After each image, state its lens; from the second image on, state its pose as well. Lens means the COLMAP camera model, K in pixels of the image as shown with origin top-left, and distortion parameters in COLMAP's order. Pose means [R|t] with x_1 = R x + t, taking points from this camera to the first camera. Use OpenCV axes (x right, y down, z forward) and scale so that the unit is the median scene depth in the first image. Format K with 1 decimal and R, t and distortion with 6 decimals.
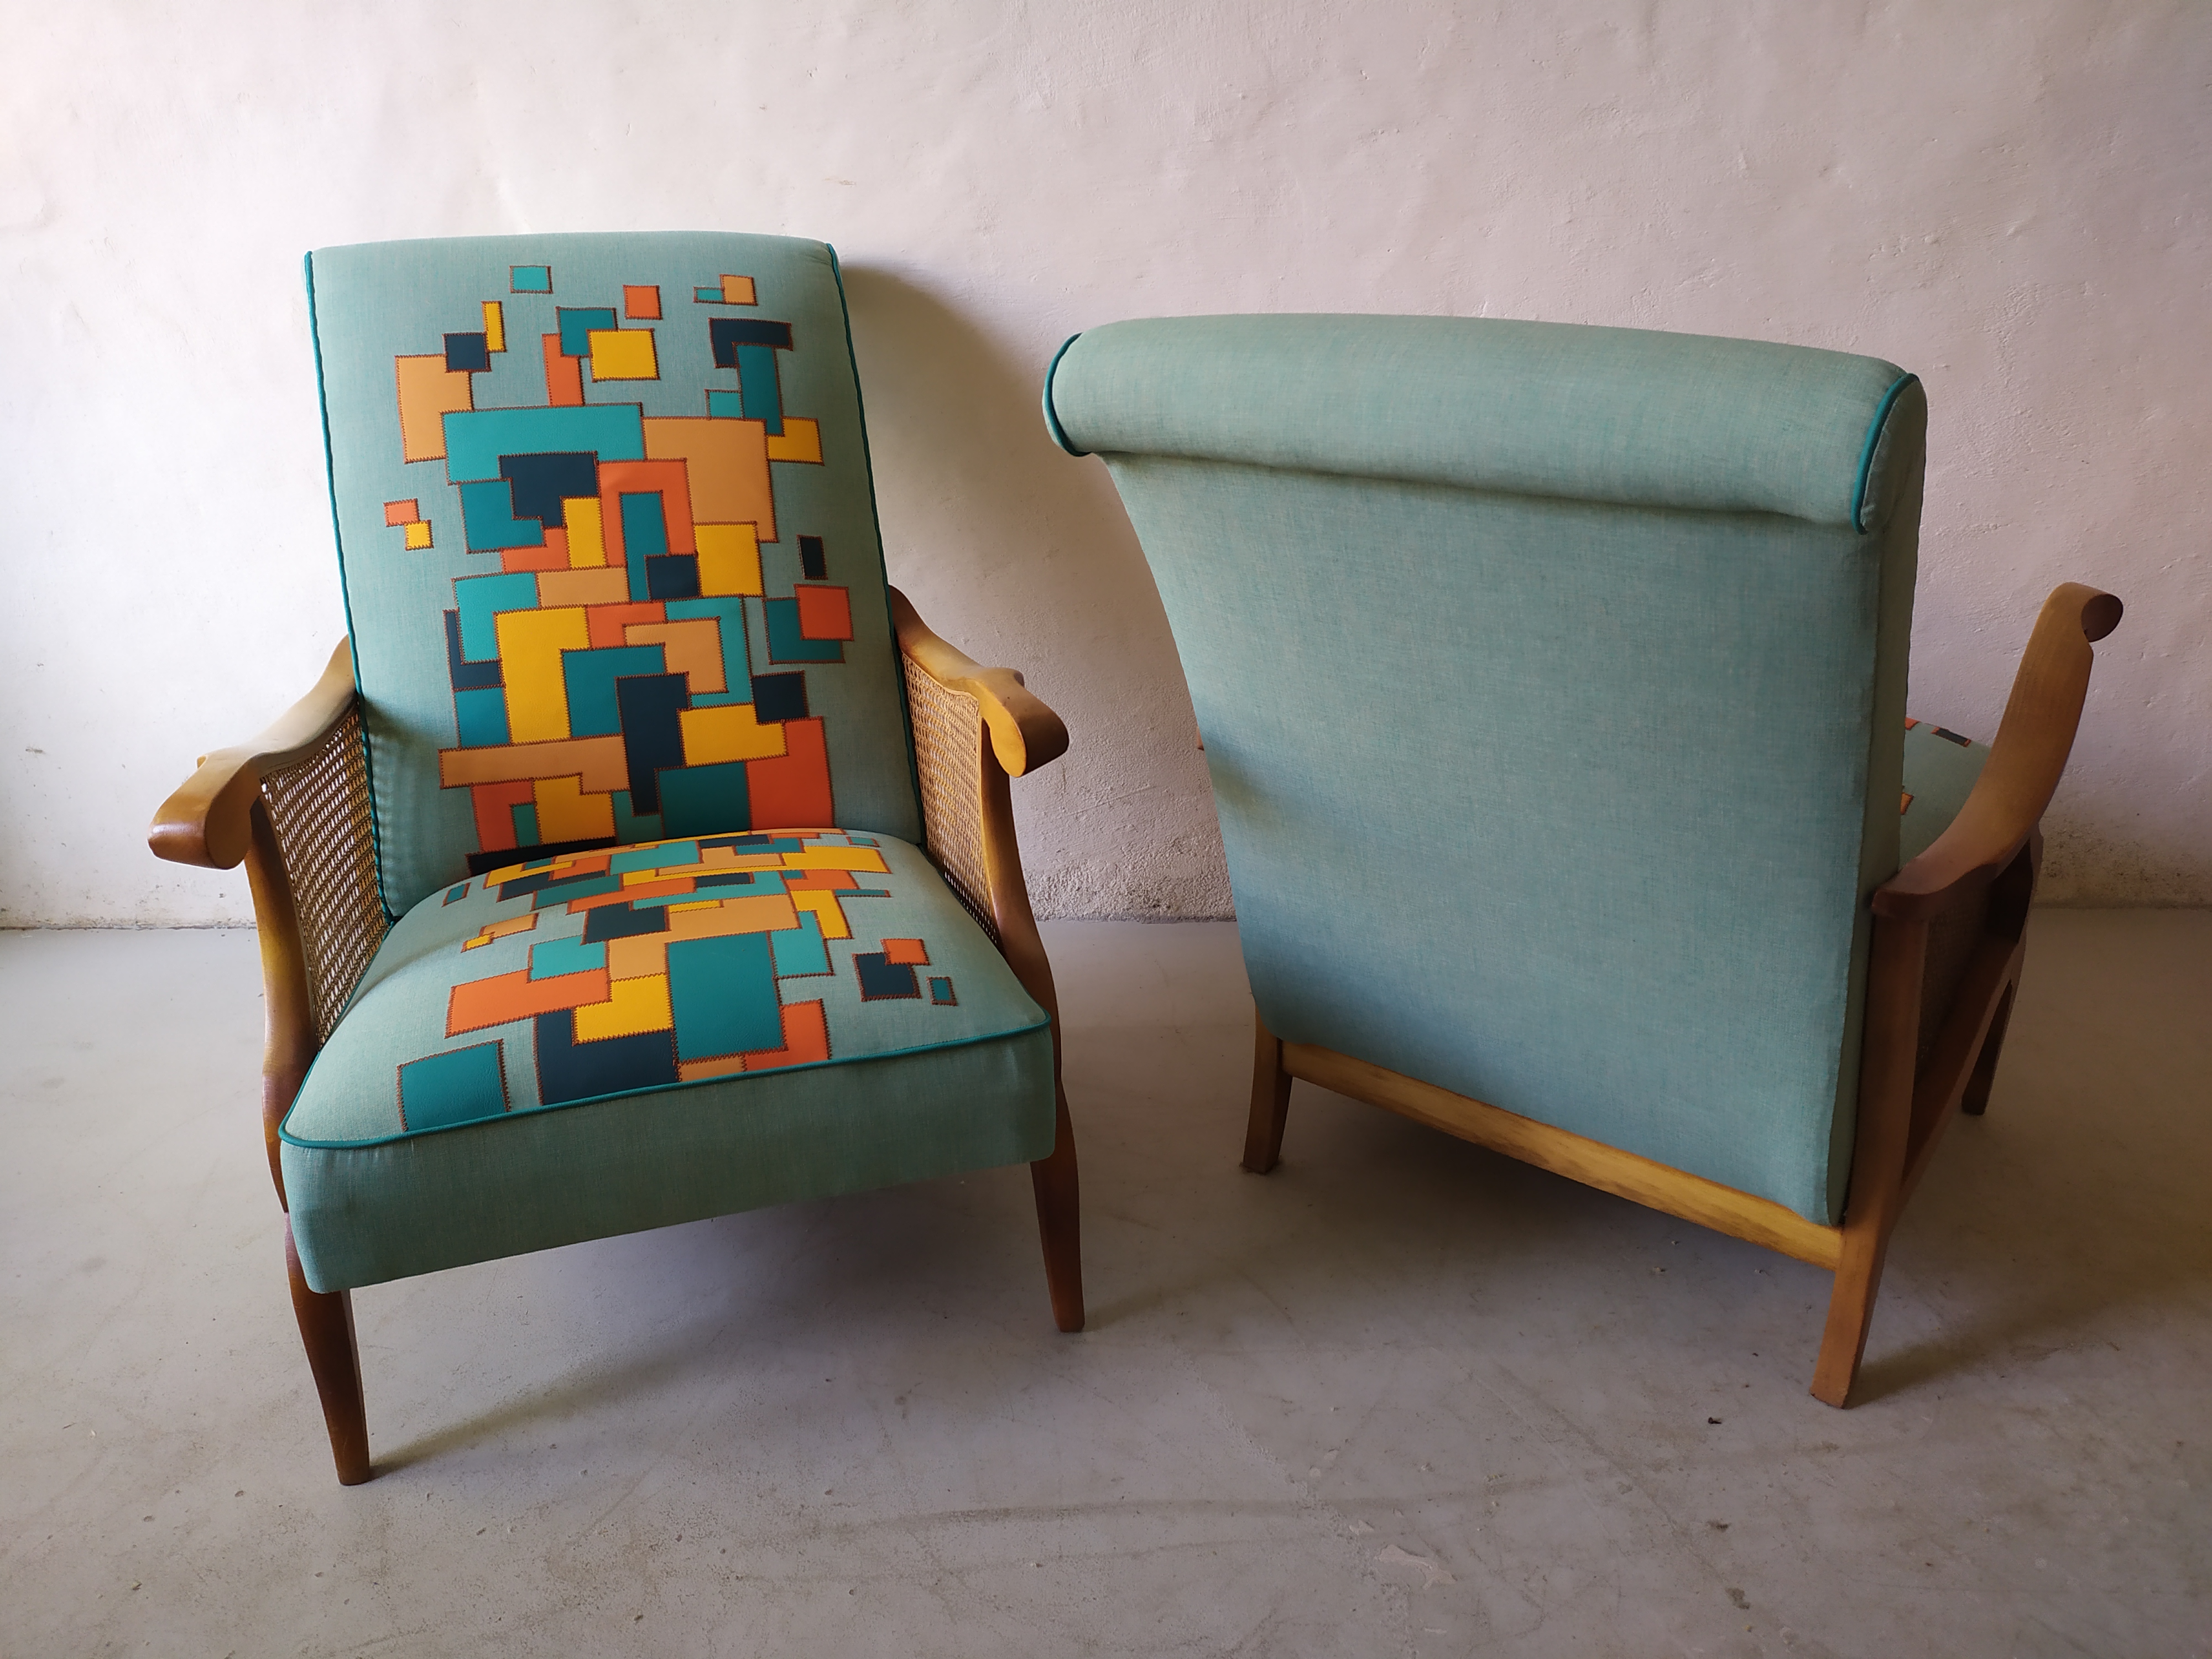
lens RADIAL K [[1653.3, 0, 1107.7], [0, 1653.3, 814.4], [0, 0, 1]] dist [0.054767, -0.044112]
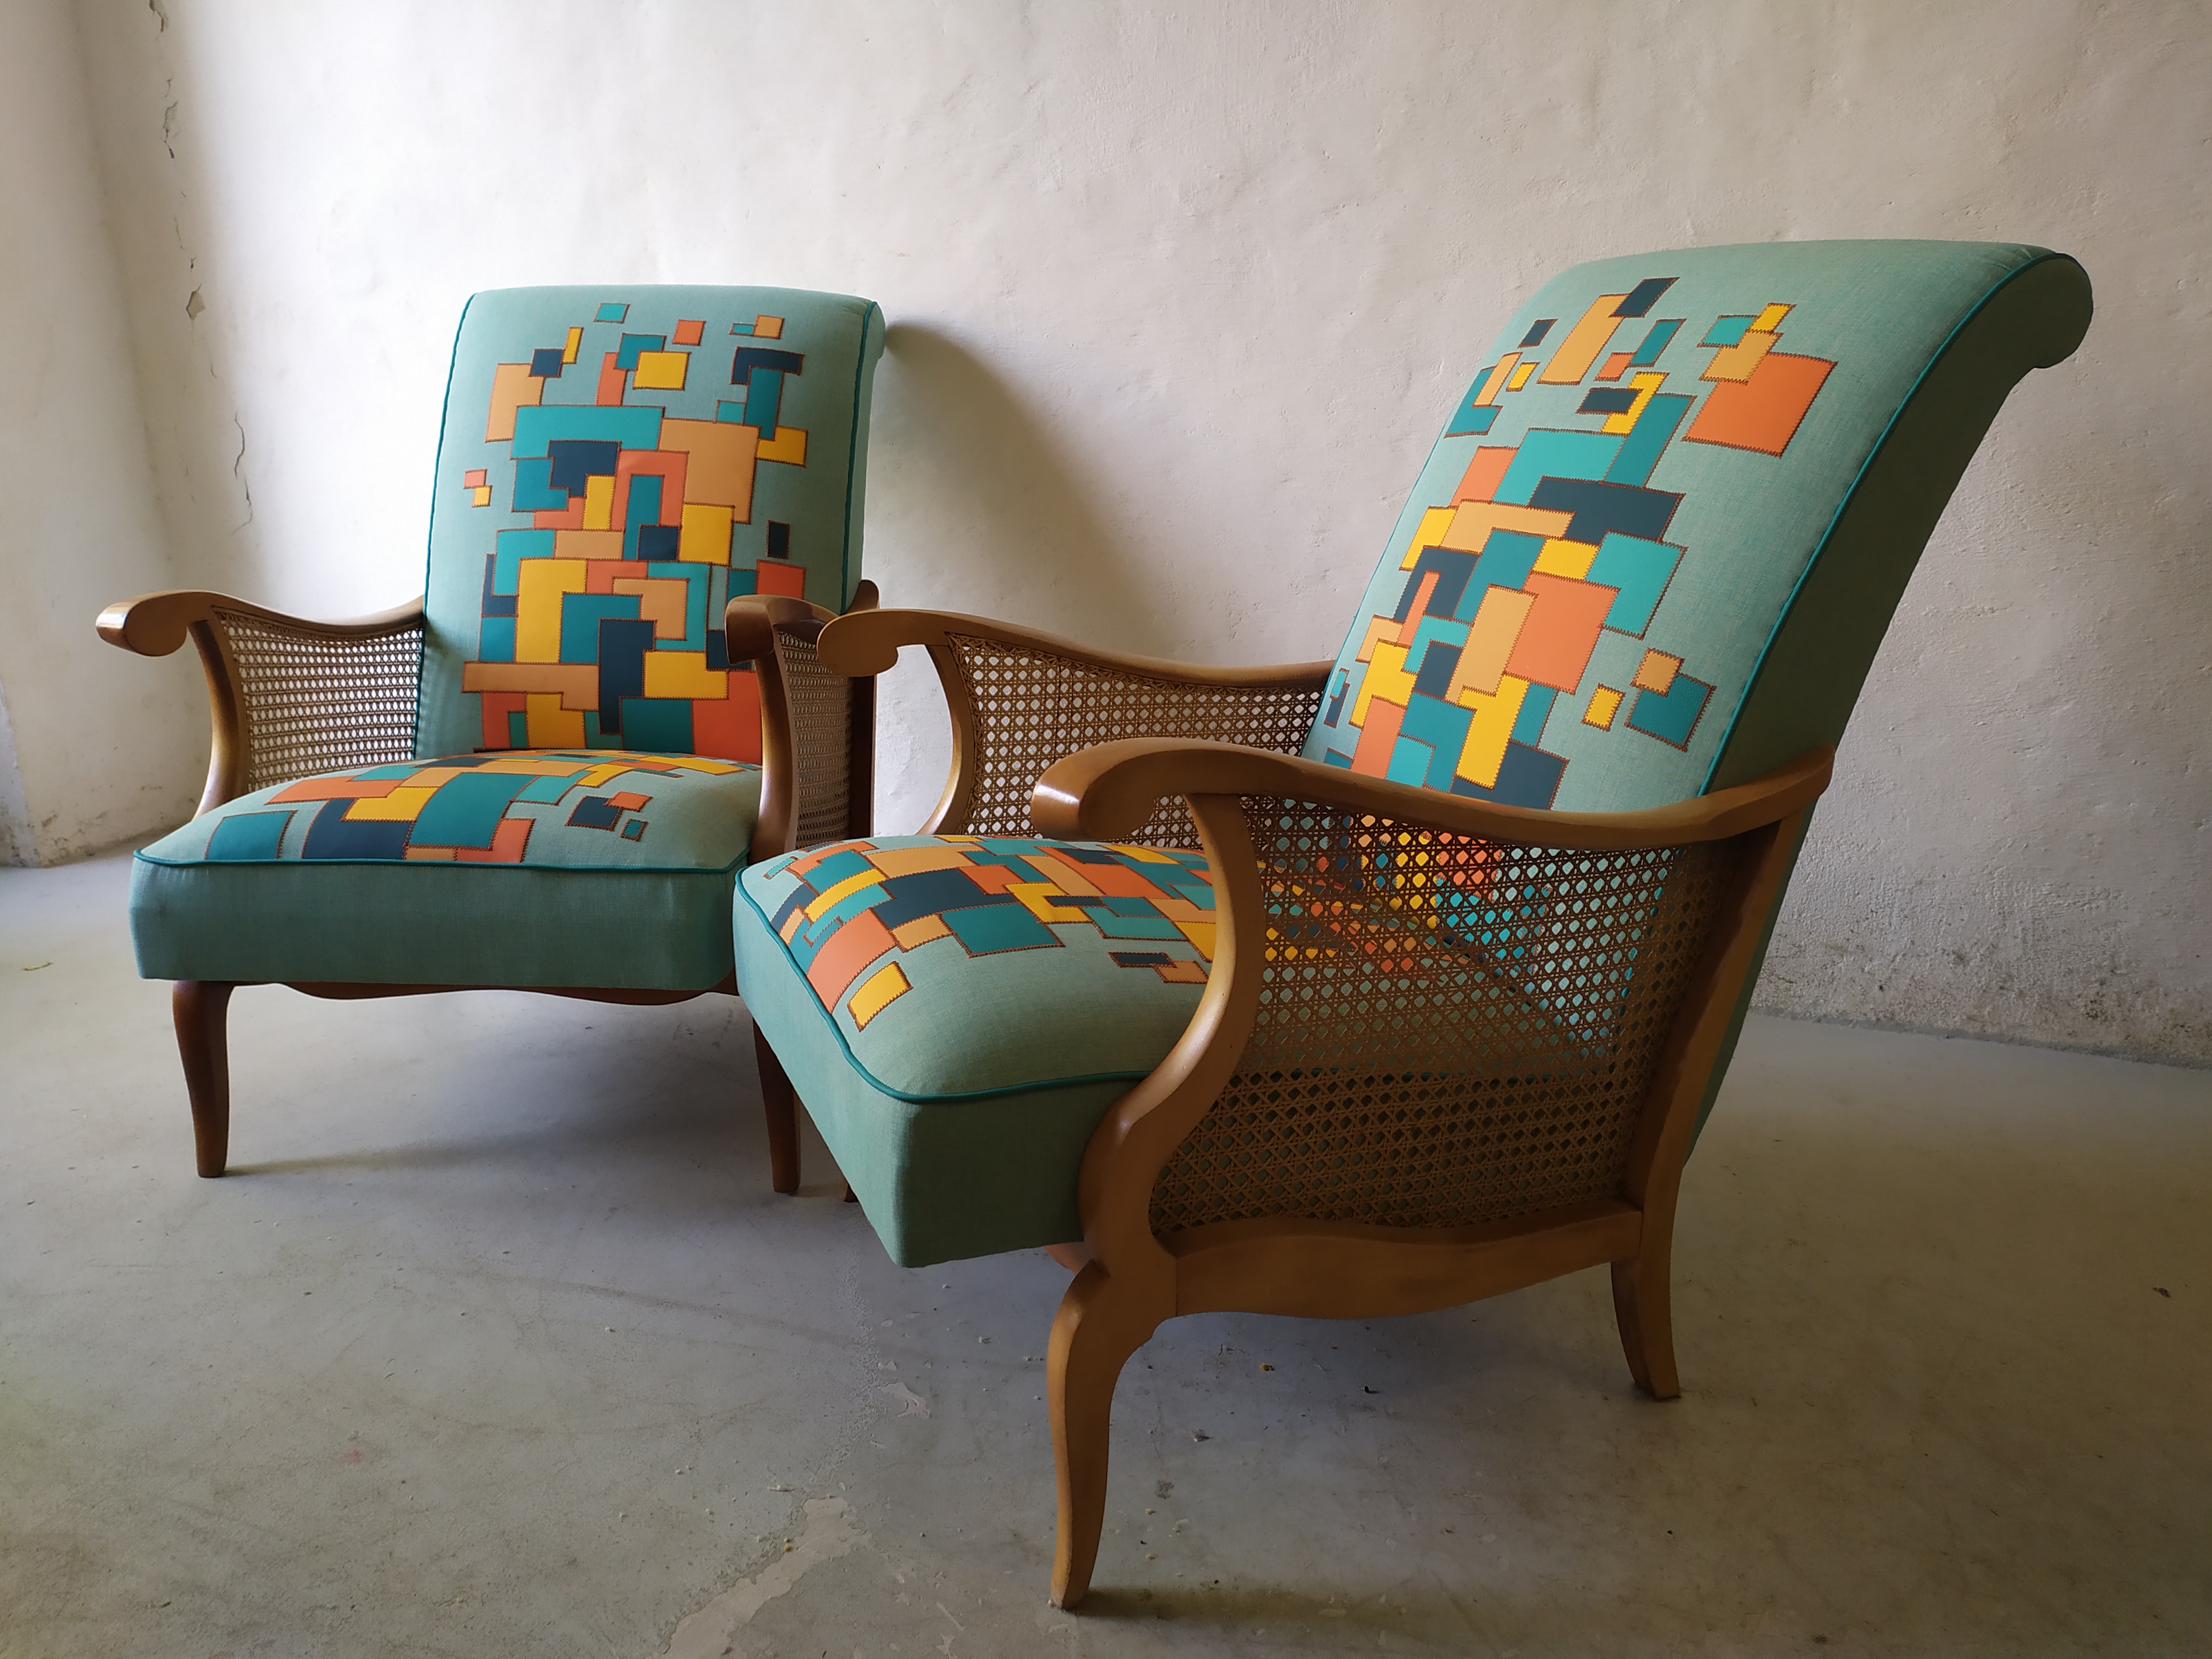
lens RADIAL K [[1653.3, 0, 1107.7], [0, 1653.3, 814.4], [0, 0, 1]] dist [0.054767, -0.044112]
pose [[0.937872, 0.105446, -0.330571, 0.479245], [-0.145880, 0.984243, -0.099925, 0.129018], [0.314826, 0.141940, 0.938476, -0.014912]]
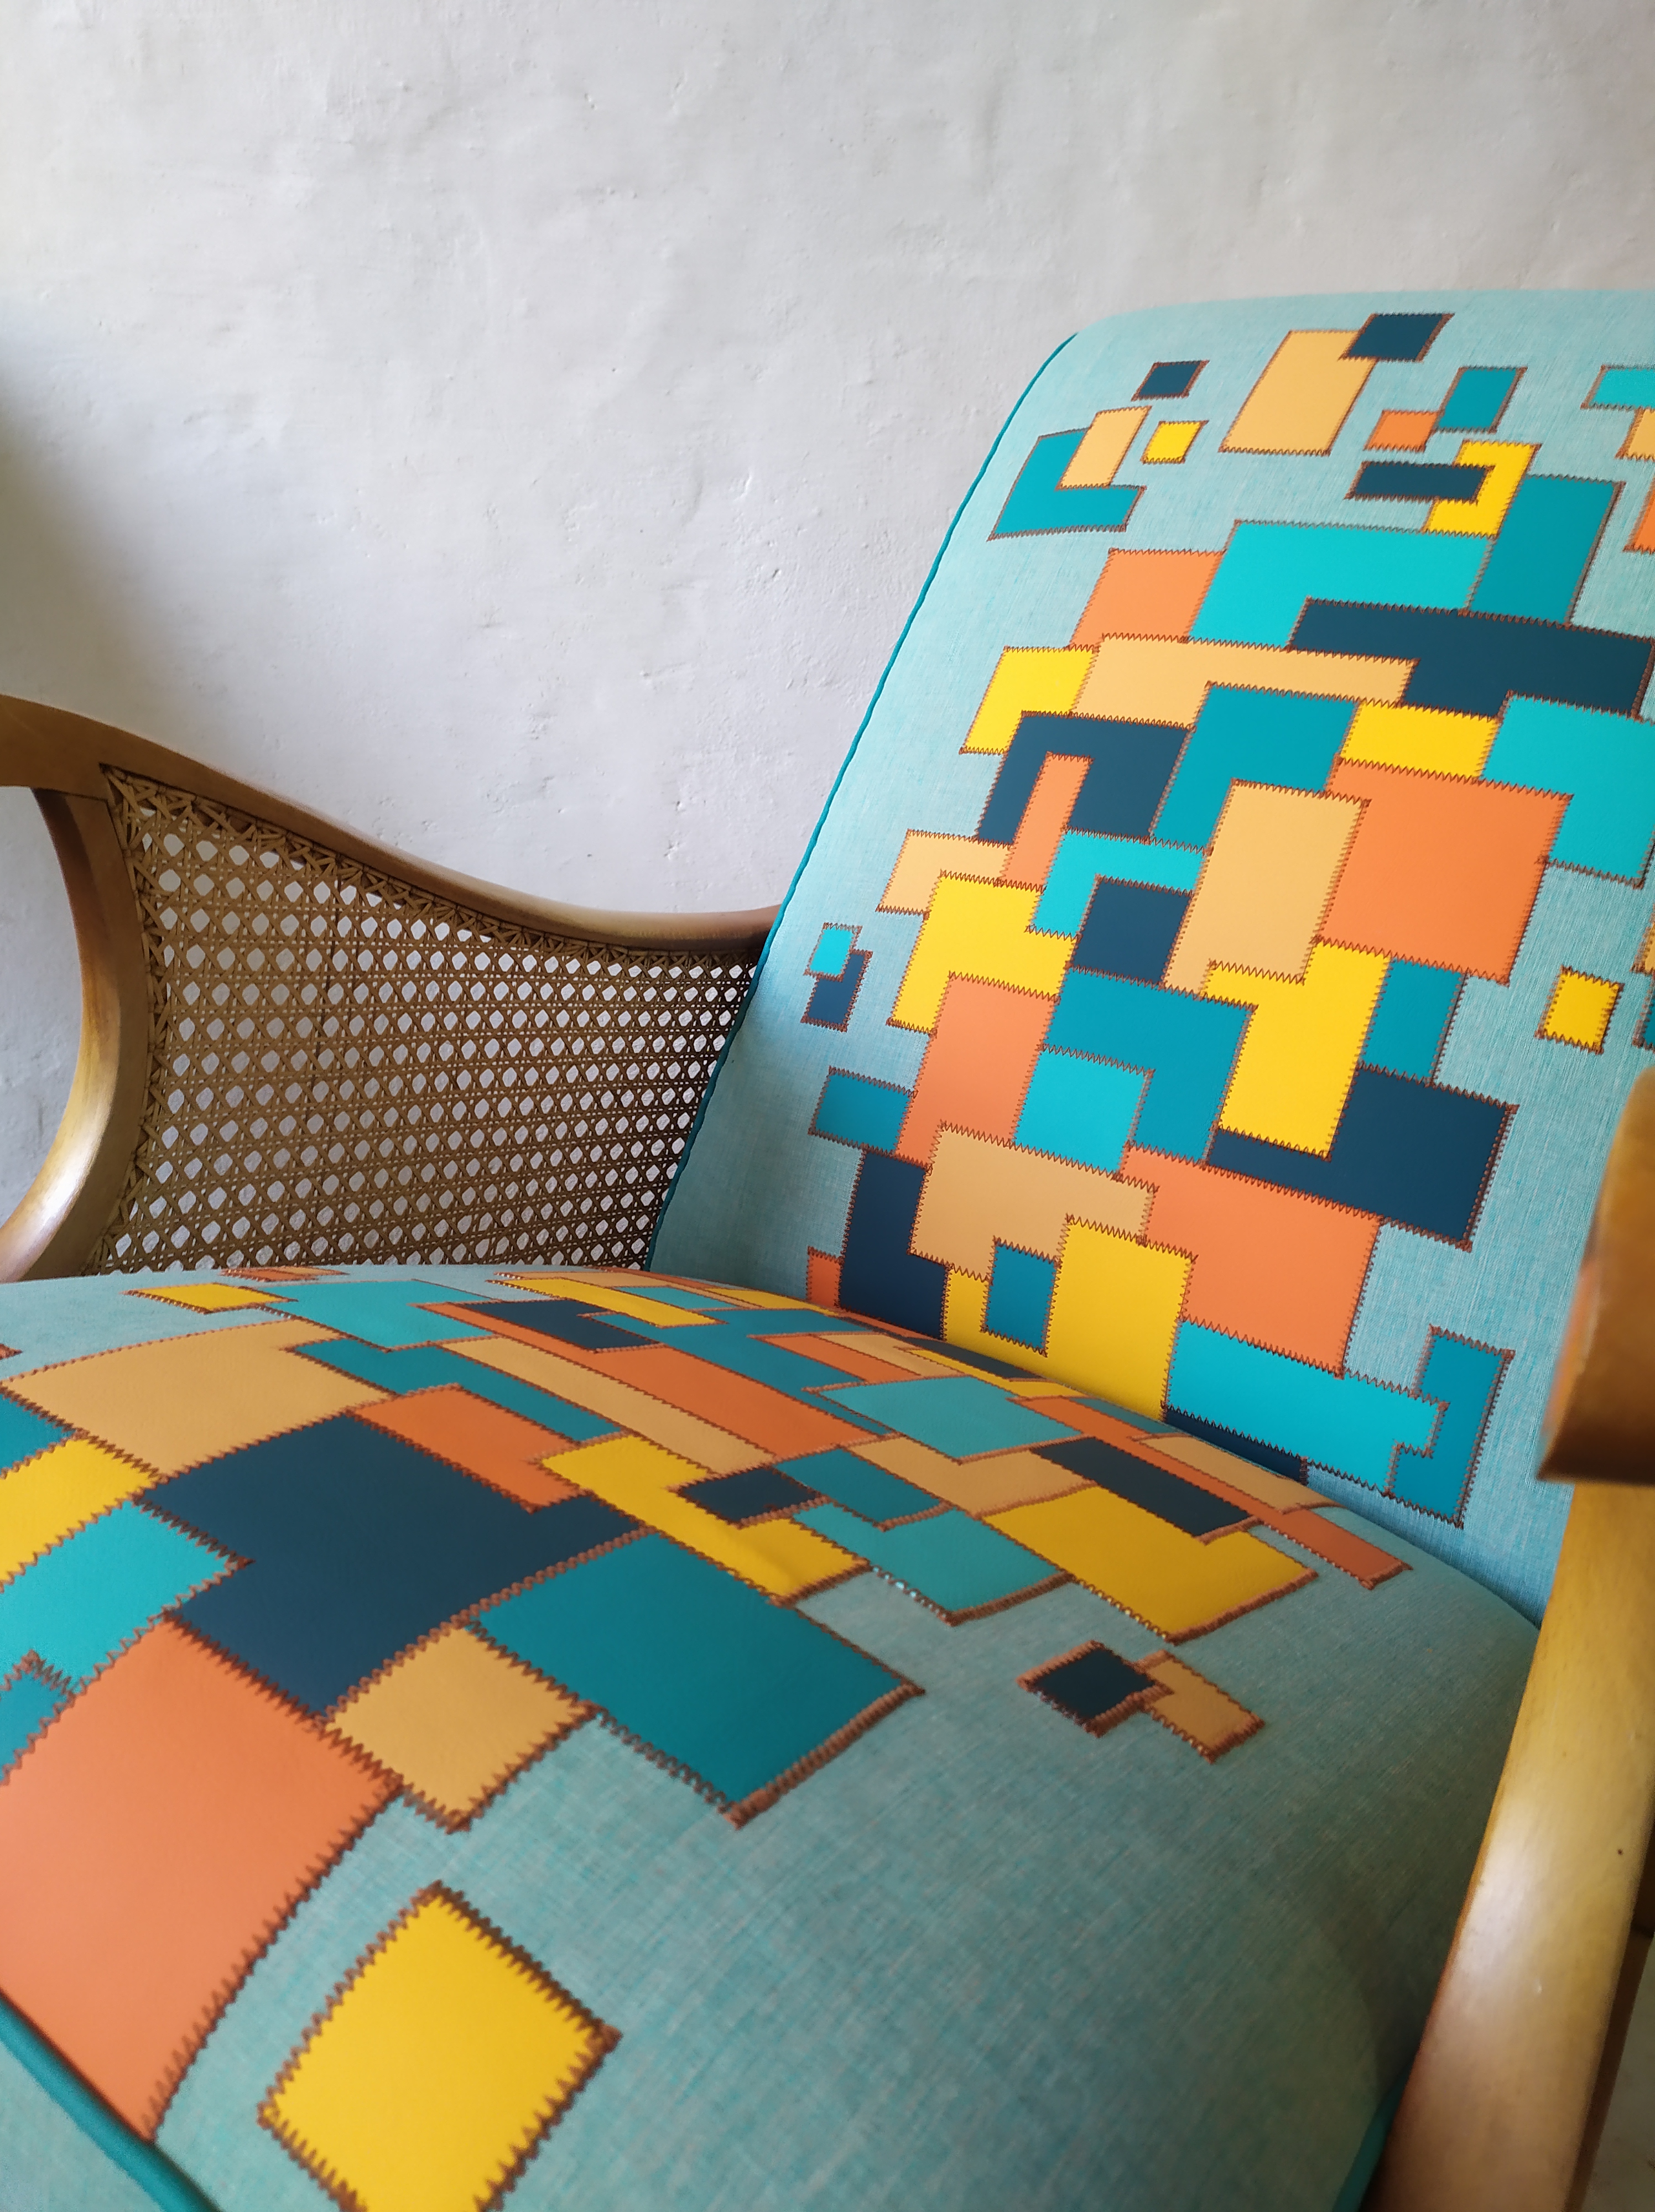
lens RADIAL K [[1660.6, 0, 836.3], [0, 1660.6, 1105.4], [0, 0, 1]] dist [0.042113, -0.040008]
pose [[0.967778, 0.106192, 0.228320, 0.155038], [-0.068113, 0.983322, -0.168636, 0.075469], [-0.242420, 0.147651, 0.958870, 0.428692]]
